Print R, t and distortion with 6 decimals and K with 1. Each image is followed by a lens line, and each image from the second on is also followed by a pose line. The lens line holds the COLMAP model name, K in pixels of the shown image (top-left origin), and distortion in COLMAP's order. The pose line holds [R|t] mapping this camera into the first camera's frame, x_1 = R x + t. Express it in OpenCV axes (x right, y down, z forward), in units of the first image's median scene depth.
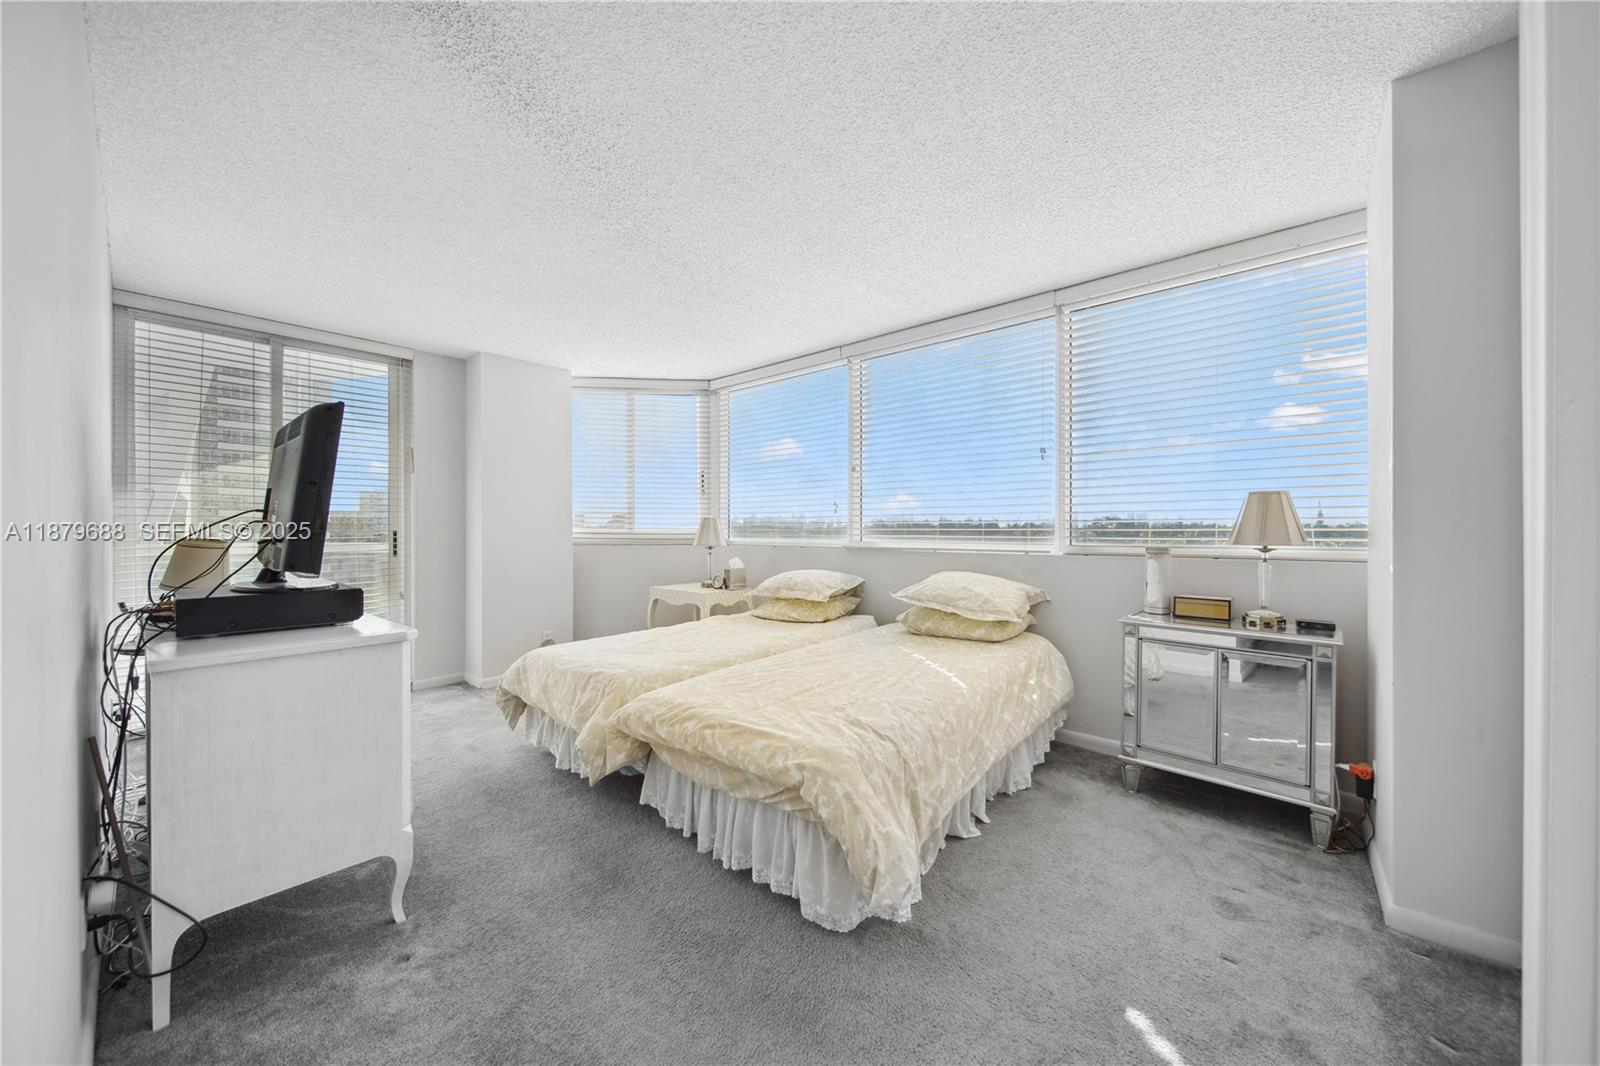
lens RADIAL K [[570.7, 0, 792.4], [0, 570.7, 522.2], [0, 0, 1]] dist [-0.000606, -0.000113]
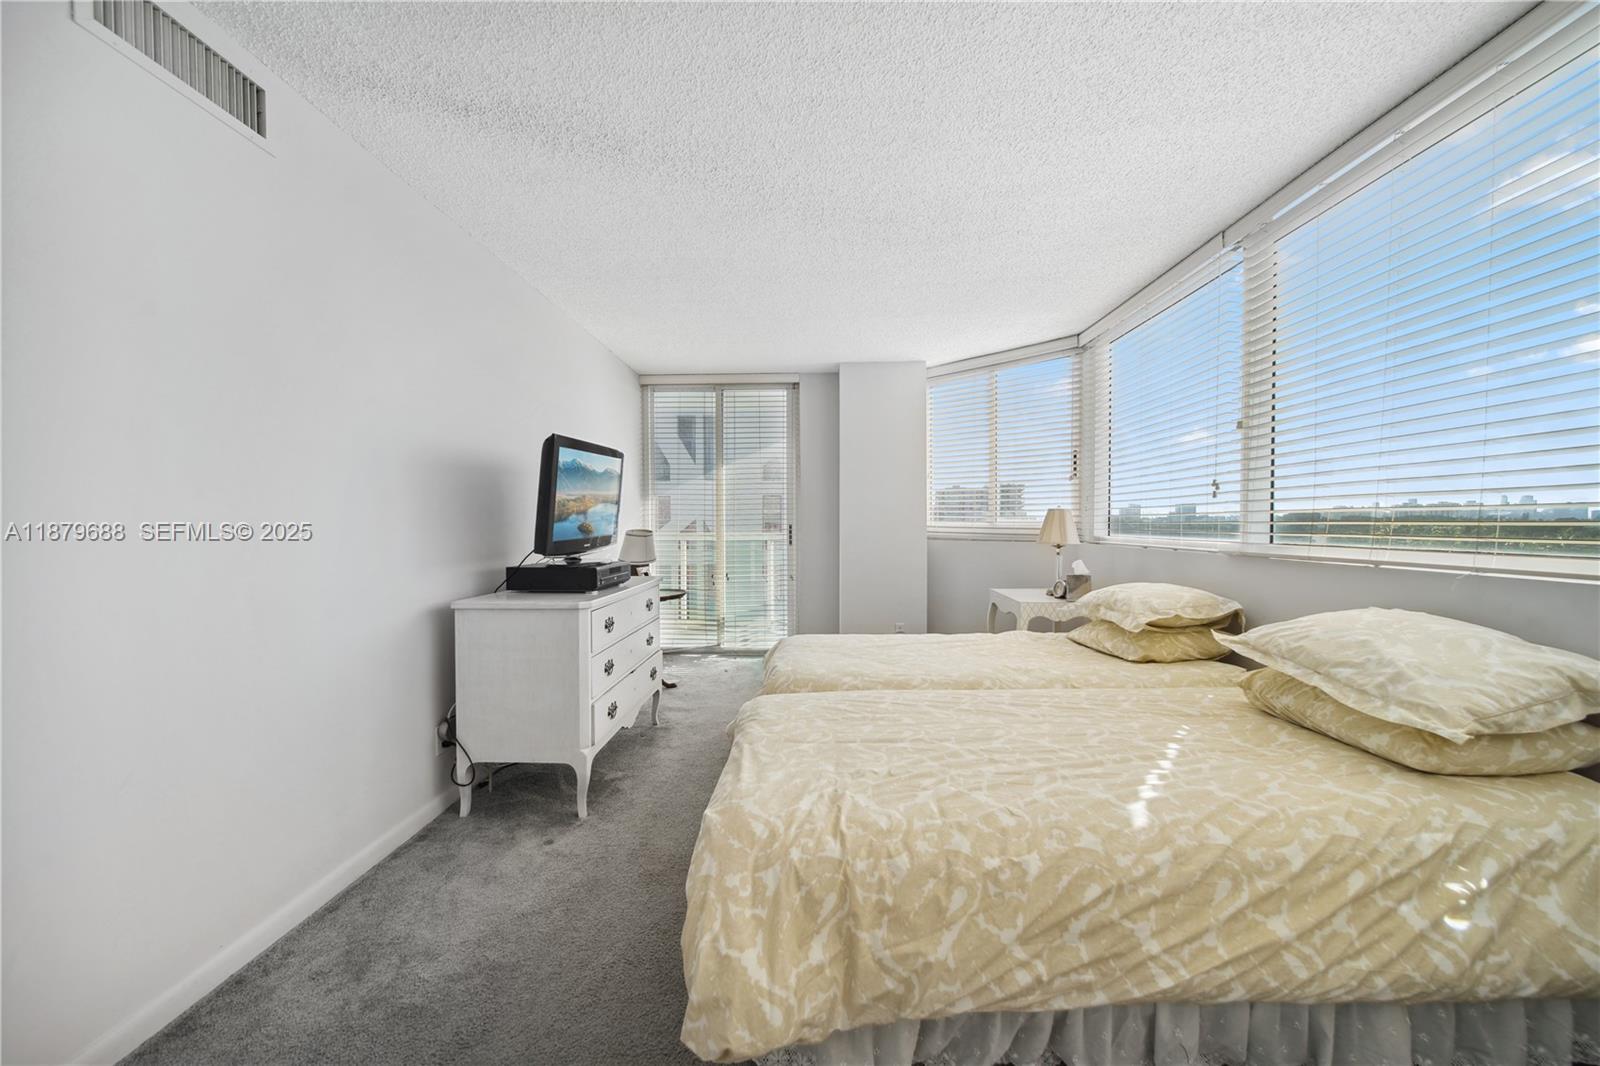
lens RADIAL K [[577.2, 0, 800.0], [0, 577.2, 533.0], [0, 0, 1]] dist [0.000603, -0.000049]
pose [[0.631748, 0.013031, -0.775064, 0.382262], [0.011104, 0.999604, 0.025857, 0.001472], [0.775094, -0.024942, 0.631353, 0.314349]]
